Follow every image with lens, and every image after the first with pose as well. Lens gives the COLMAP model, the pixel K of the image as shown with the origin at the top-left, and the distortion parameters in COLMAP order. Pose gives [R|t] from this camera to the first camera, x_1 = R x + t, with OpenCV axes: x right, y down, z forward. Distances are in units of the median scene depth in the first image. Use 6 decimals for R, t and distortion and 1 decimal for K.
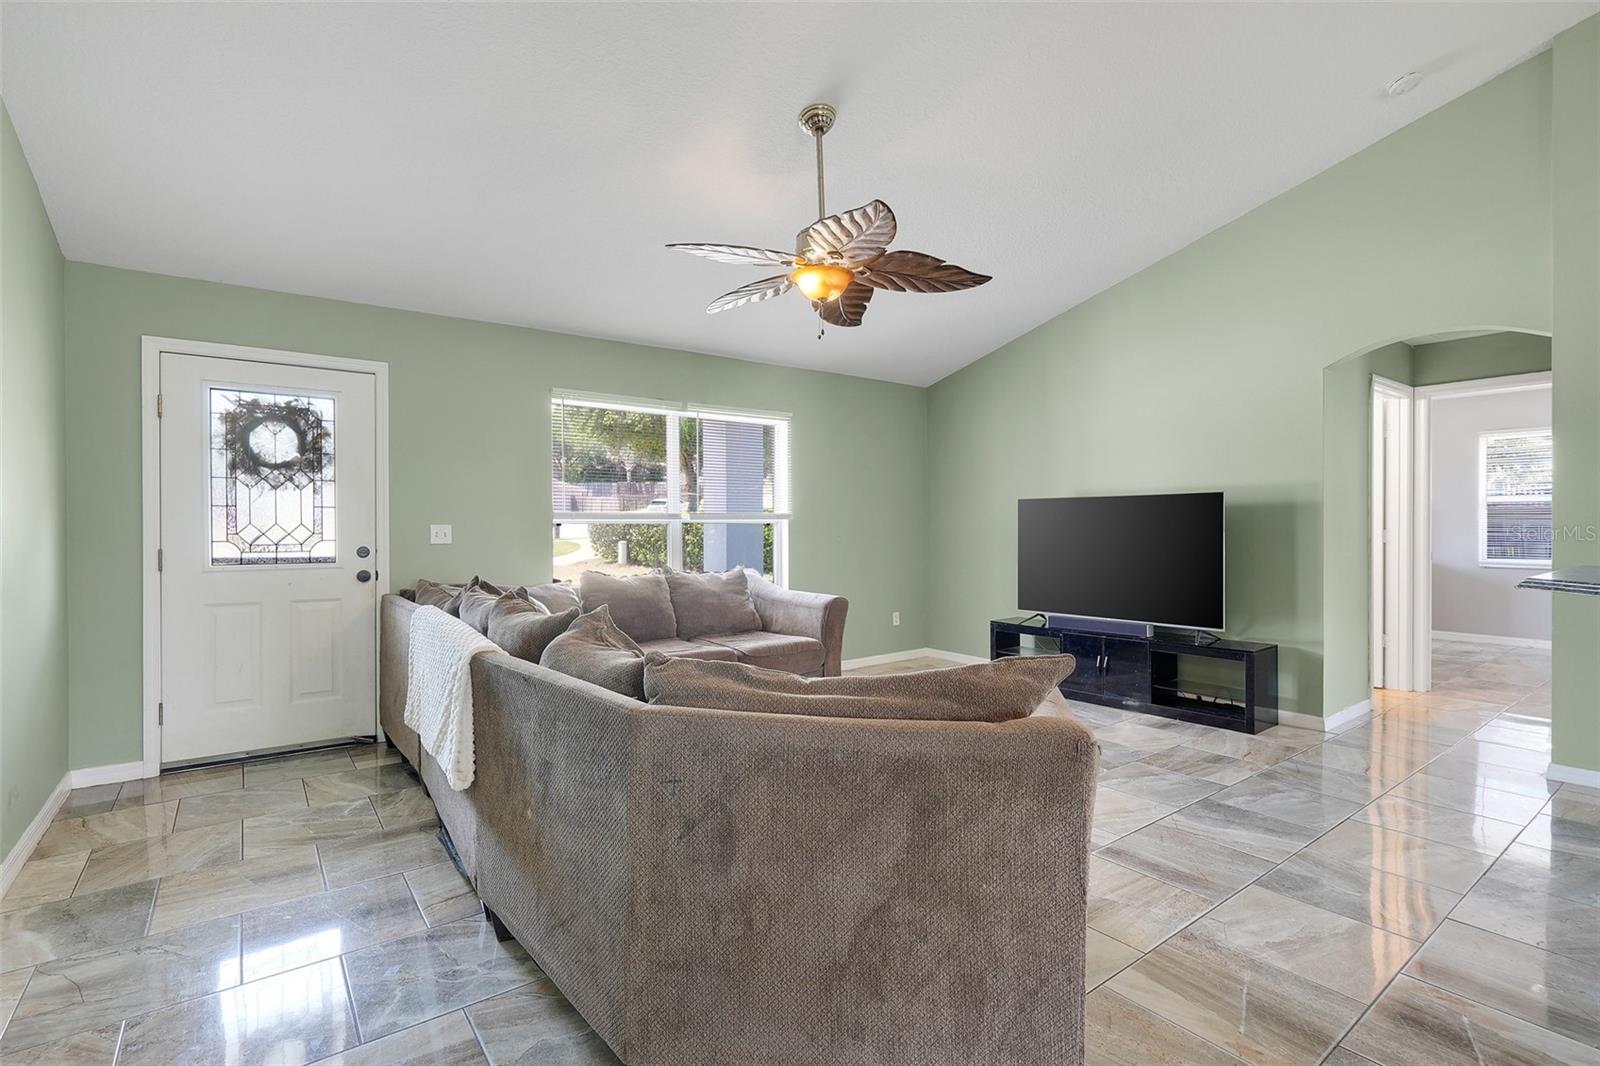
lens RADIAL K [[723.2, 0, 798.1], [0, 723.2, 525.7], [0, 0, 1]] dist [-0.002958, -0.000277]
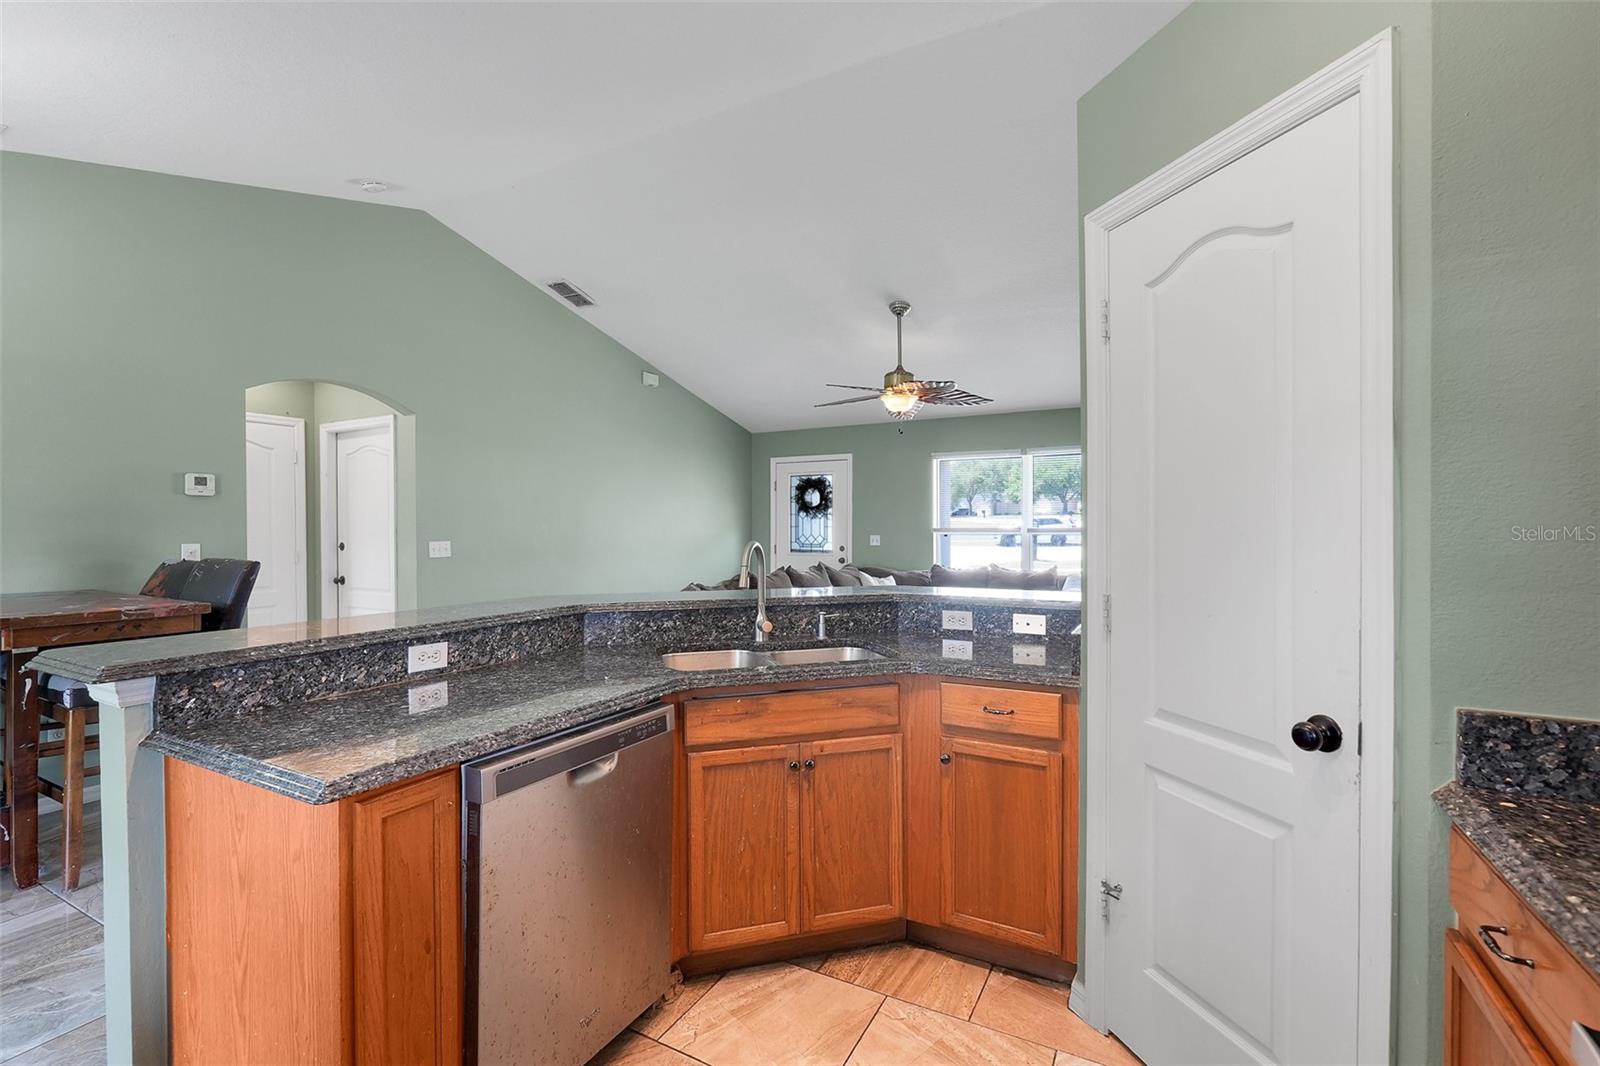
lens RADIAL K [[723.2, 0, 799.2], [0, 723.2, 531.6], [0, 0, 1]] dist [-0.002958, -0.000277]
pose [[0.435851, 0.004039, -0.900010, 1.214684], [-0.001709, 0.999992, 0.003660, -0.019102], [0.900017, -0.000057, 0.435855, 0.008095]]
